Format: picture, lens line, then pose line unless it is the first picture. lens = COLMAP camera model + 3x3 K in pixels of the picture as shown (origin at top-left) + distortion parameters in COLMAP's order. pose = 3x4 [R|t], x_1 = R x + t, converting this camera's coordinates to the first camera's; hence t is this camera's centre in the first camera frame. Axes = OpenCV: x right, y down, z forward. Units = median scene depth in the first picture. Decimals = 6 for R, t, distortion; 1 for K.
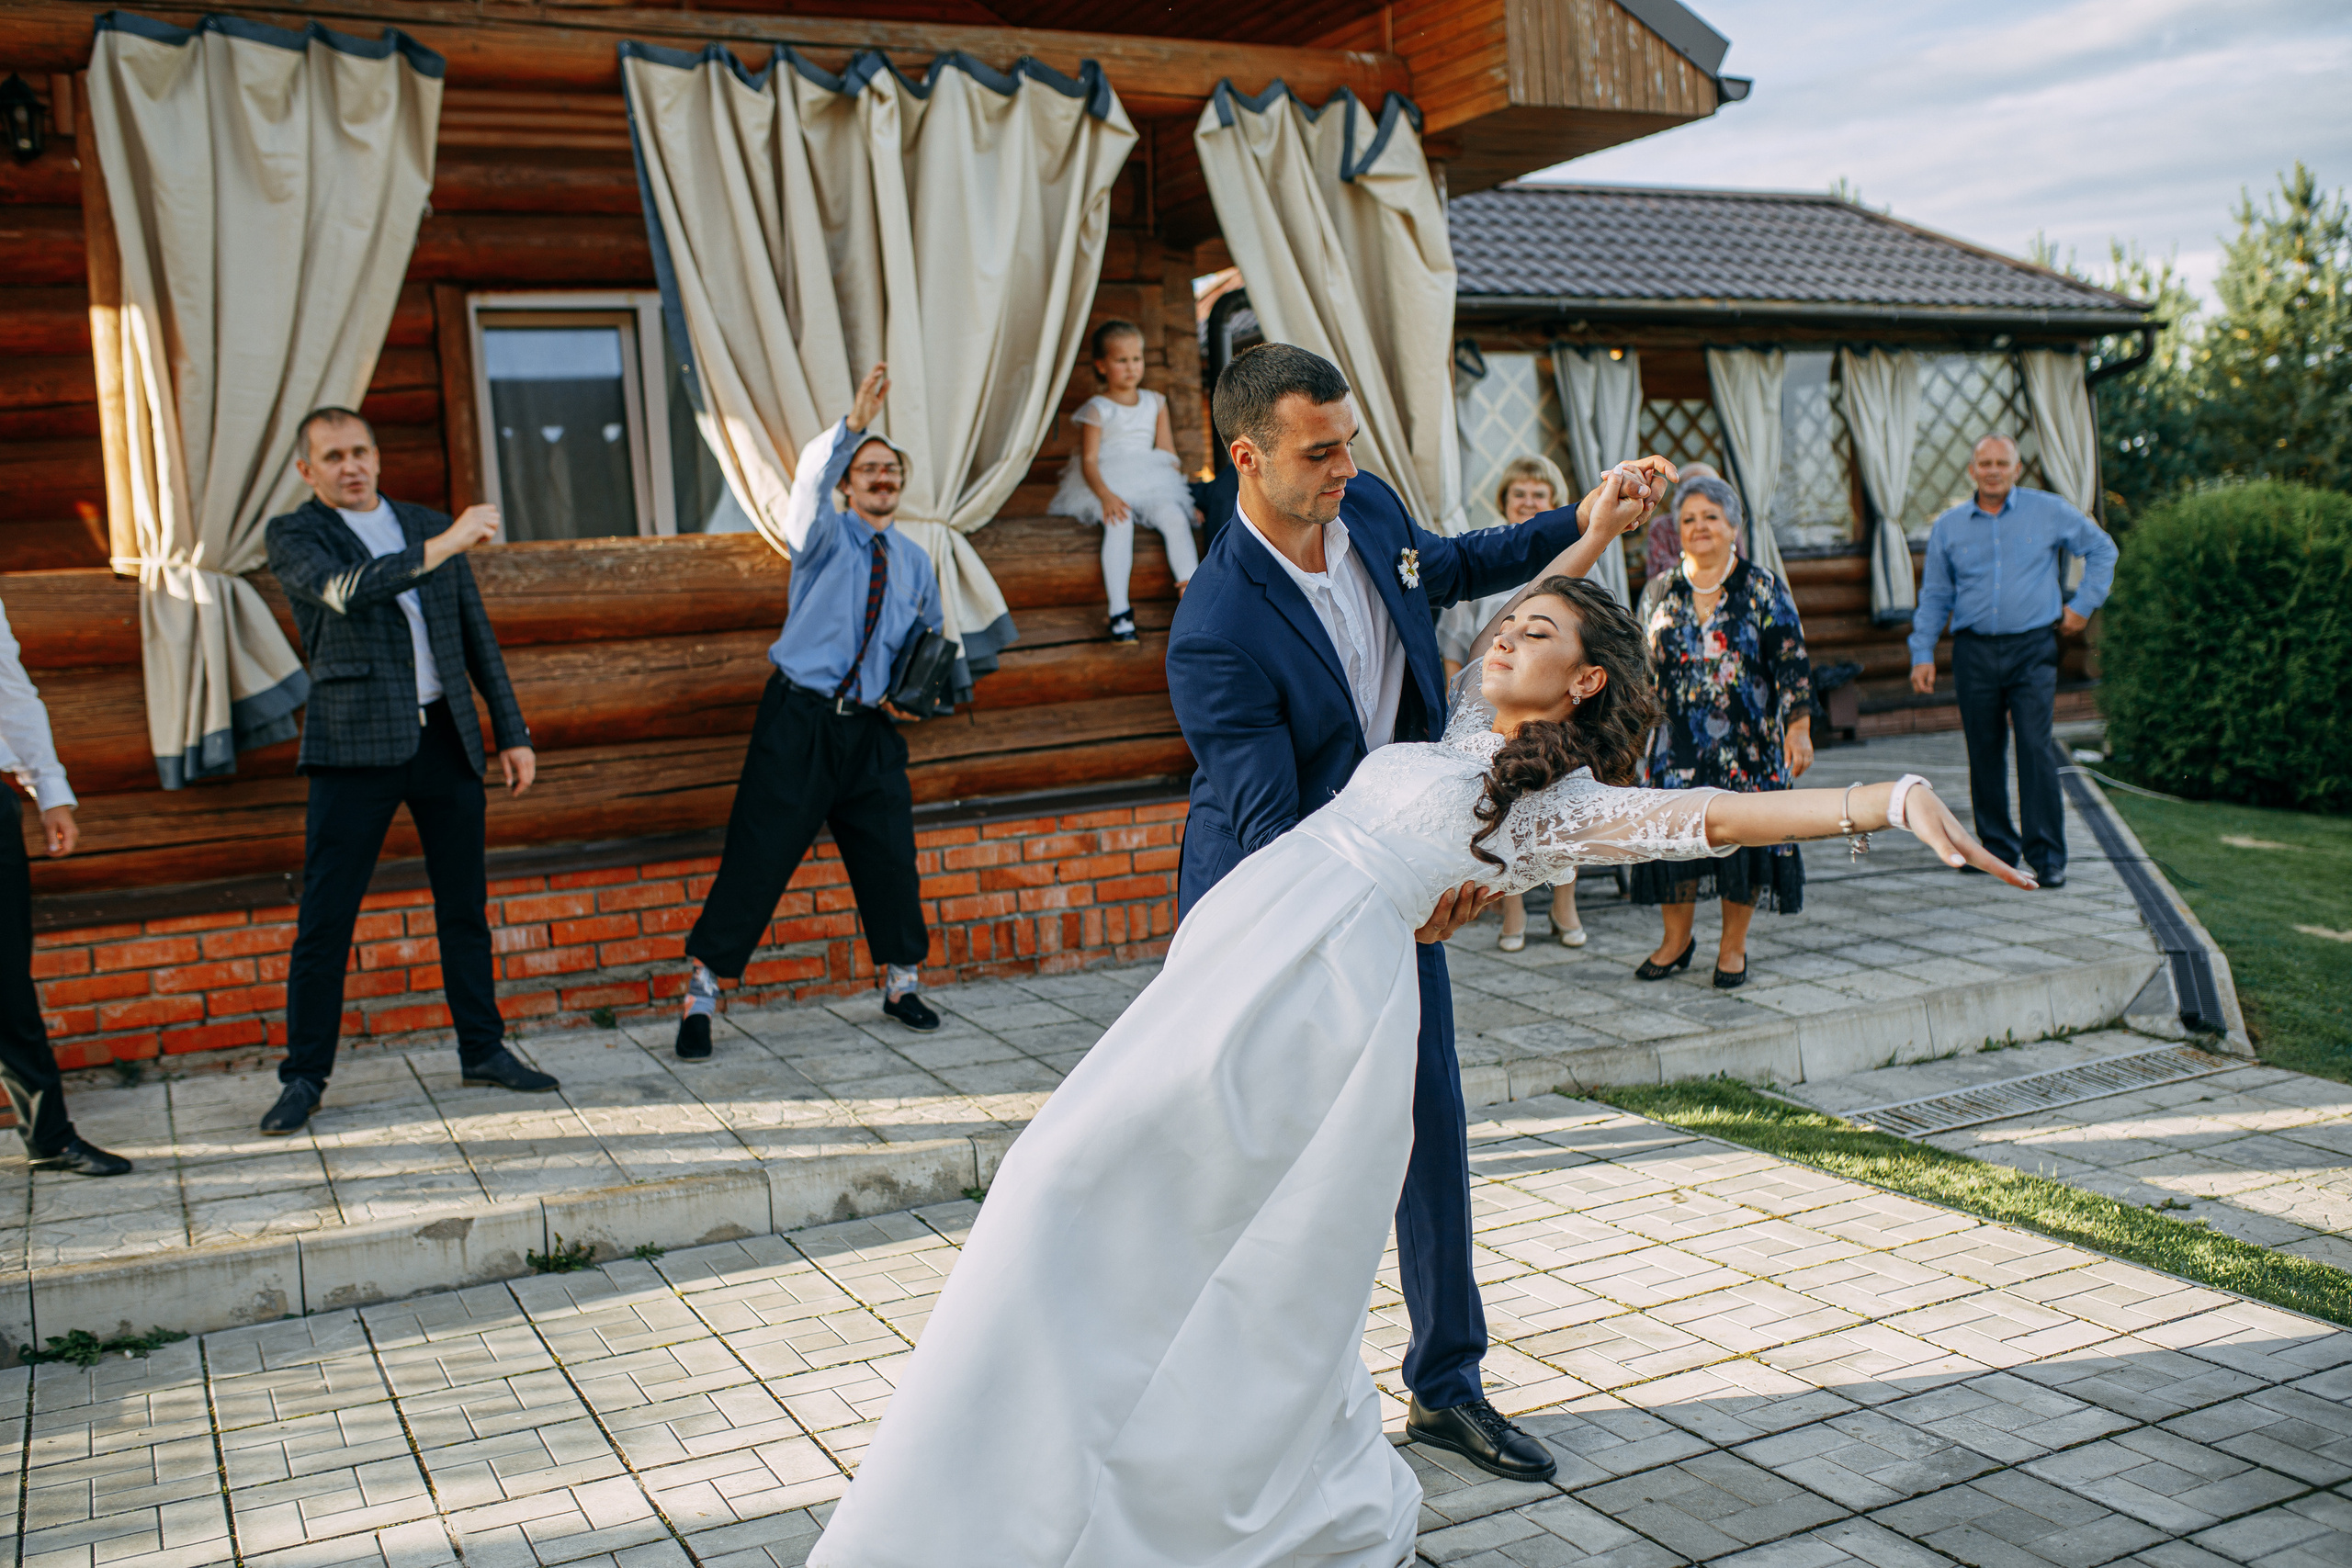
lens RADIAL K [[2257.1, 0, 1176.0], [0, 2257.1, 784.0], [0, 0, 1]] dist [-0.053536, 0.085965]
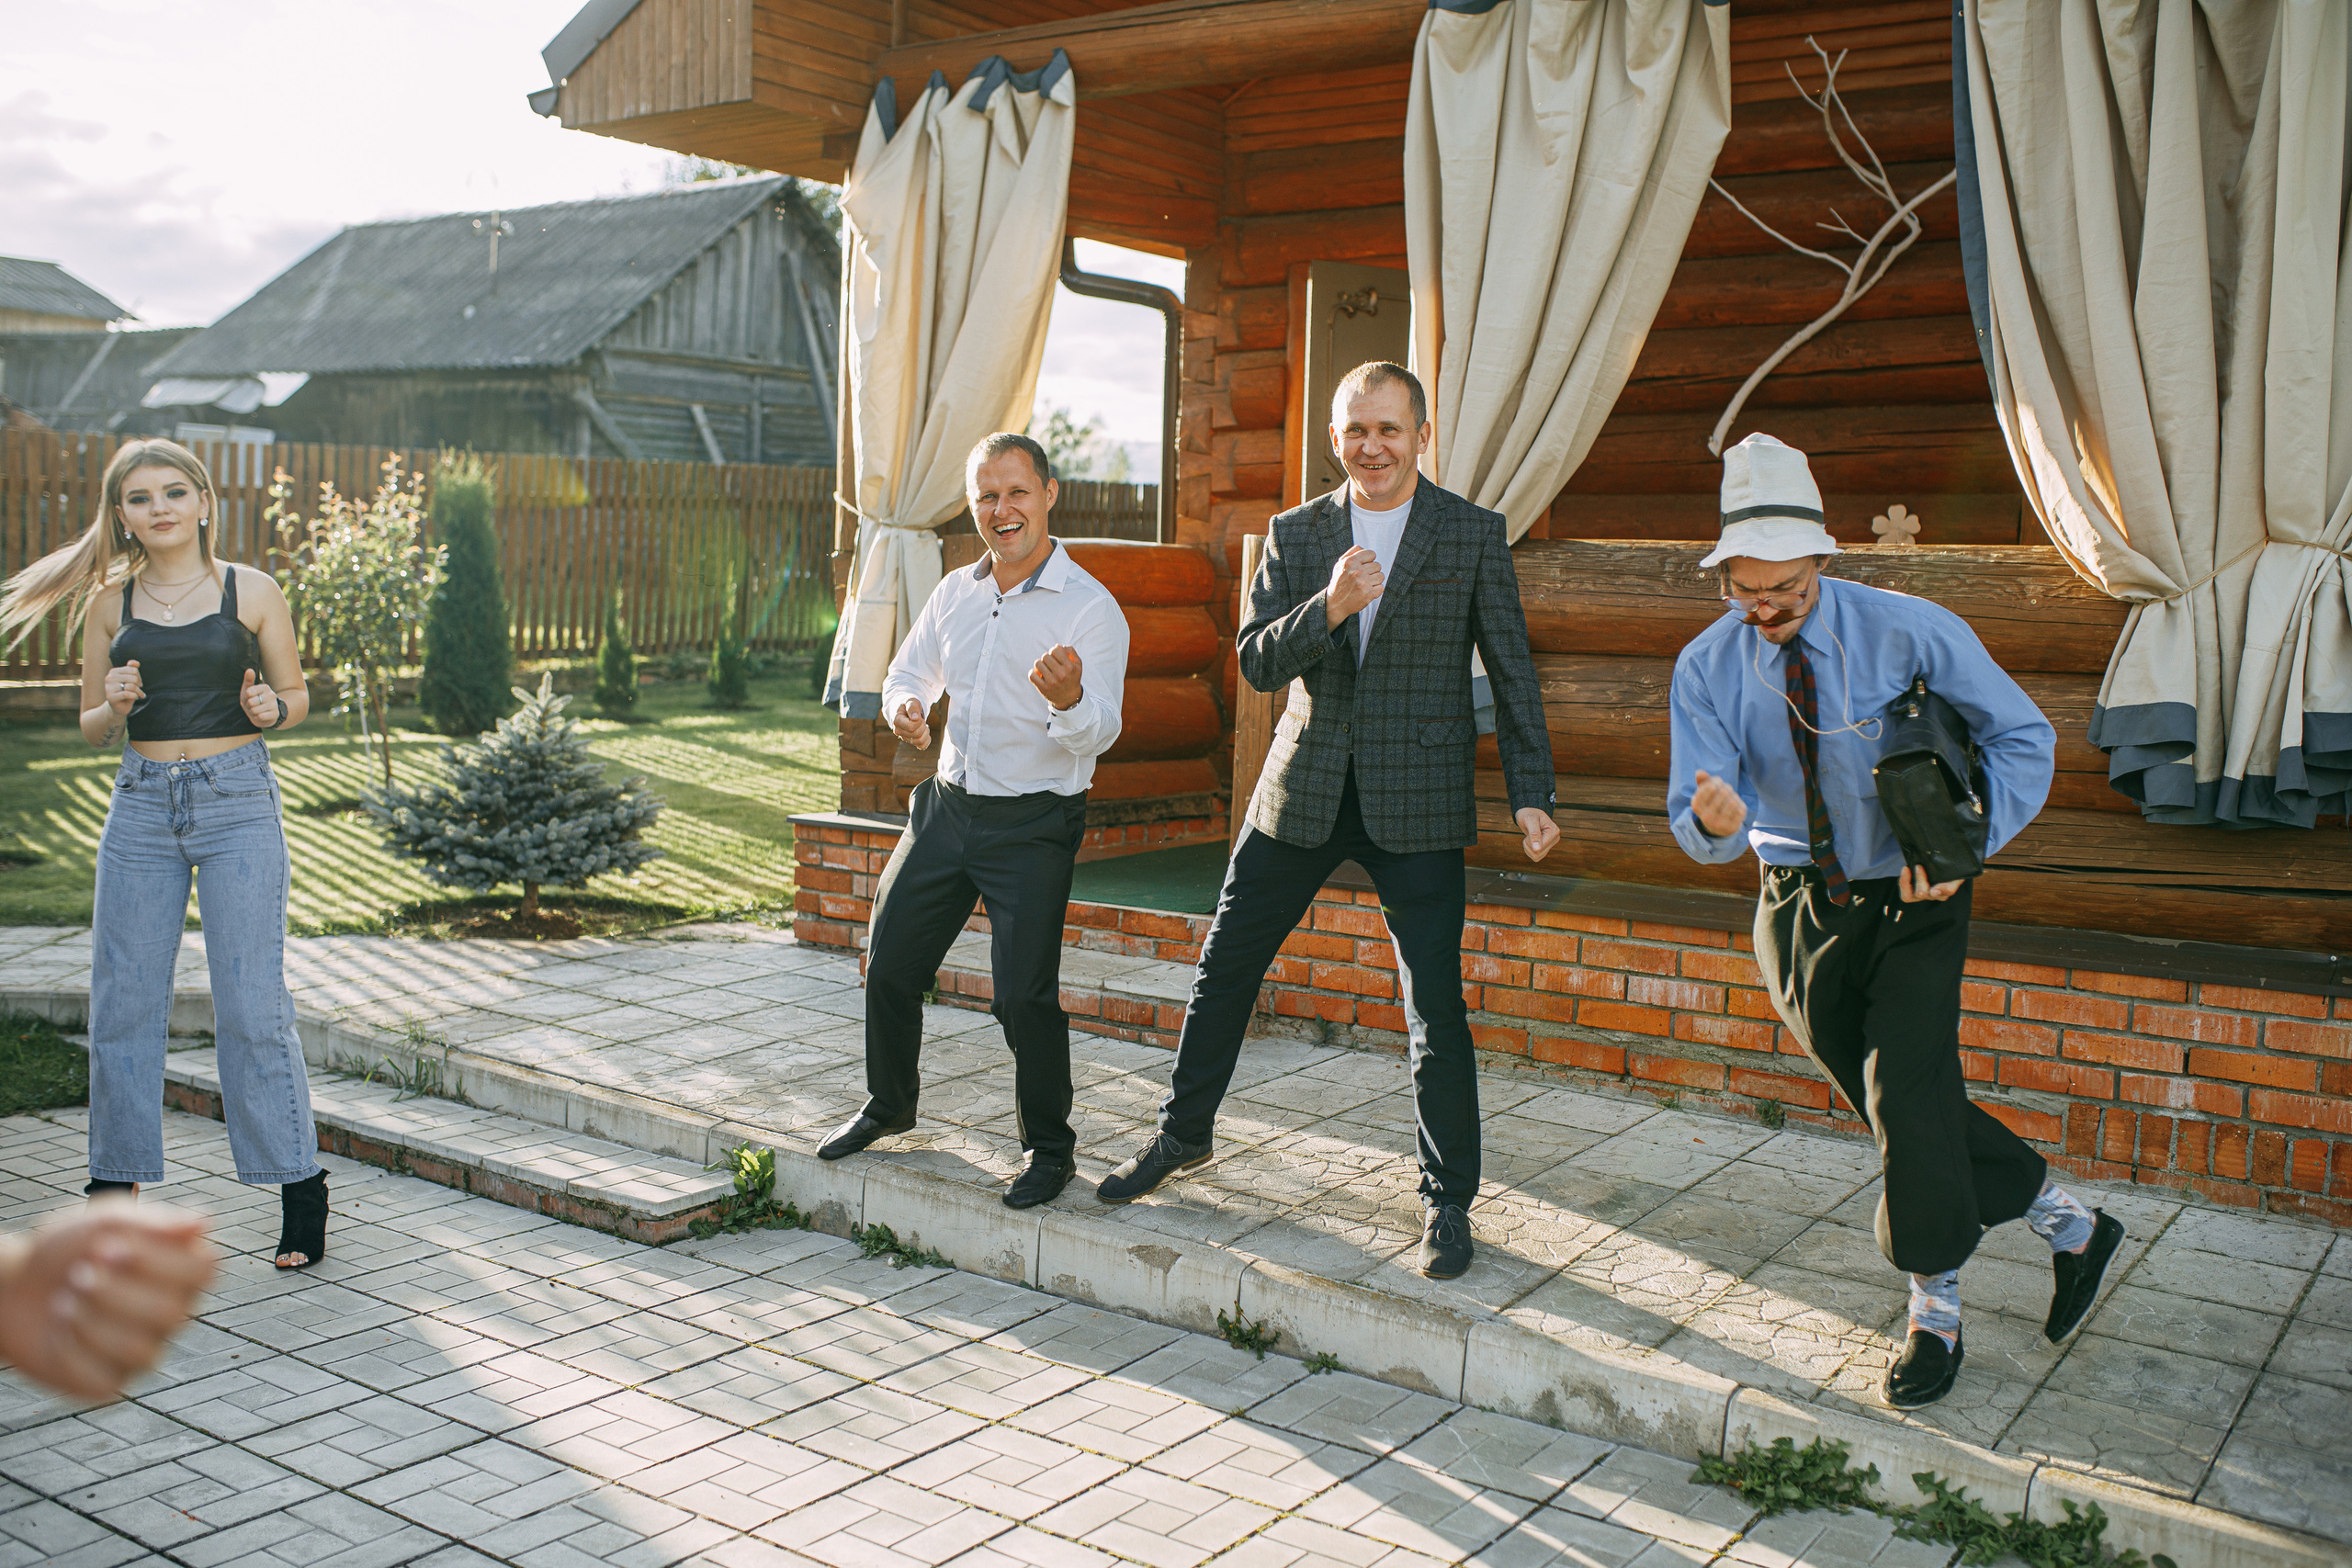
lens RADIAL K [[2257.1, 0, 1176.0], [0, 2257.1, 784.0], [0, 0, 1]] dist [-0.053536, 0.085965]
pose [[0.475067, 0.148449, -0.867337, 0.336887], [-0.137035, 0.986123, 0.093722, -0.062761], [0.869214, 0.074332, 0.488817, 0.376284]]
